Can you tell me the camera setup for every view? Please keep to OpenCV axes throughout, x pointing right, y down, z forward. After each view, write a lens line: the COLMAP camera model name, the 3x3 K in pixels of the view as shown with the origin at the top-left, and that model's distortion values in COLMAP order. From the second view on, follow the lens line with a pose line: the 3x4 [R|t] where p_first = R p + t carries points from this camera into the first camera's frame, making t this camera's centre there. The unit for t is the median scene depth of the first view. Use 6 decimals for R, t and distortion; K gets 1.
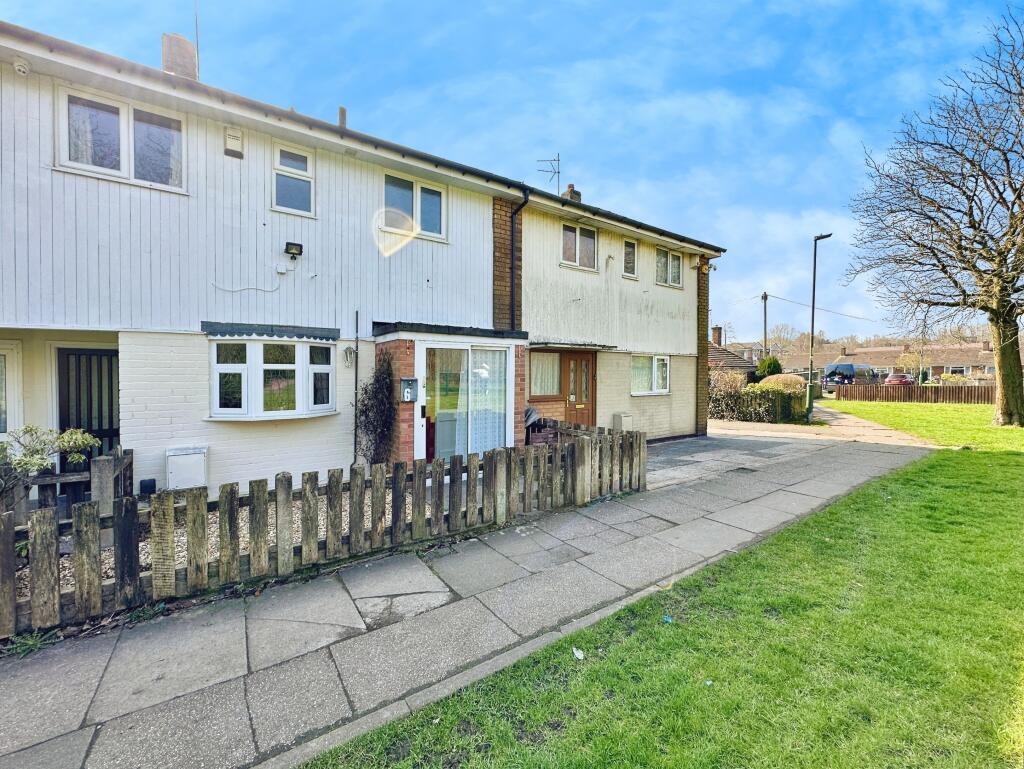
lens RADIAL K [[409.5, 0, 515.0], [0, 409.5, 382.4], [0, 0, 1]] dist [-0.001348, -0.000537]
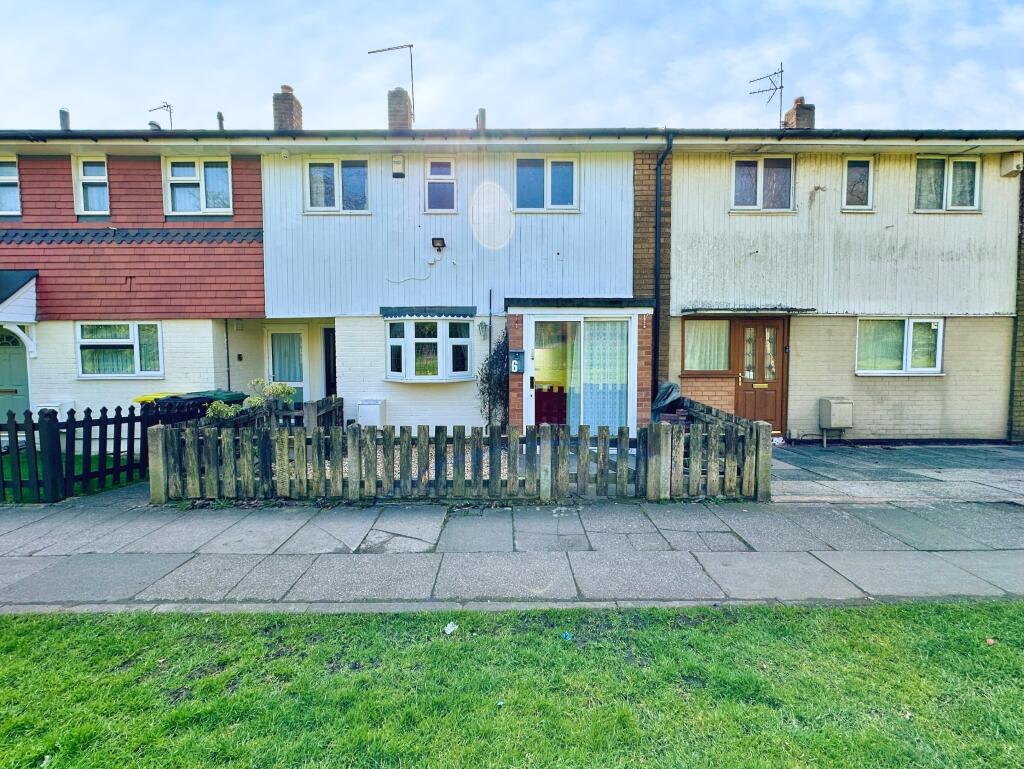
lens RADIAL K [[416.9, 0, 512.4], [0, 416.9, 360.4], [0, 0, 1]] dist [-0.000242, -0.000062]
pose [[0.831372, 0.024032, -0.555197, 0.333329], [-0.009754, 0.999542, 0.028661, -0.015579], [0.555631, -0.018413, 0.831225, 0.089794]]
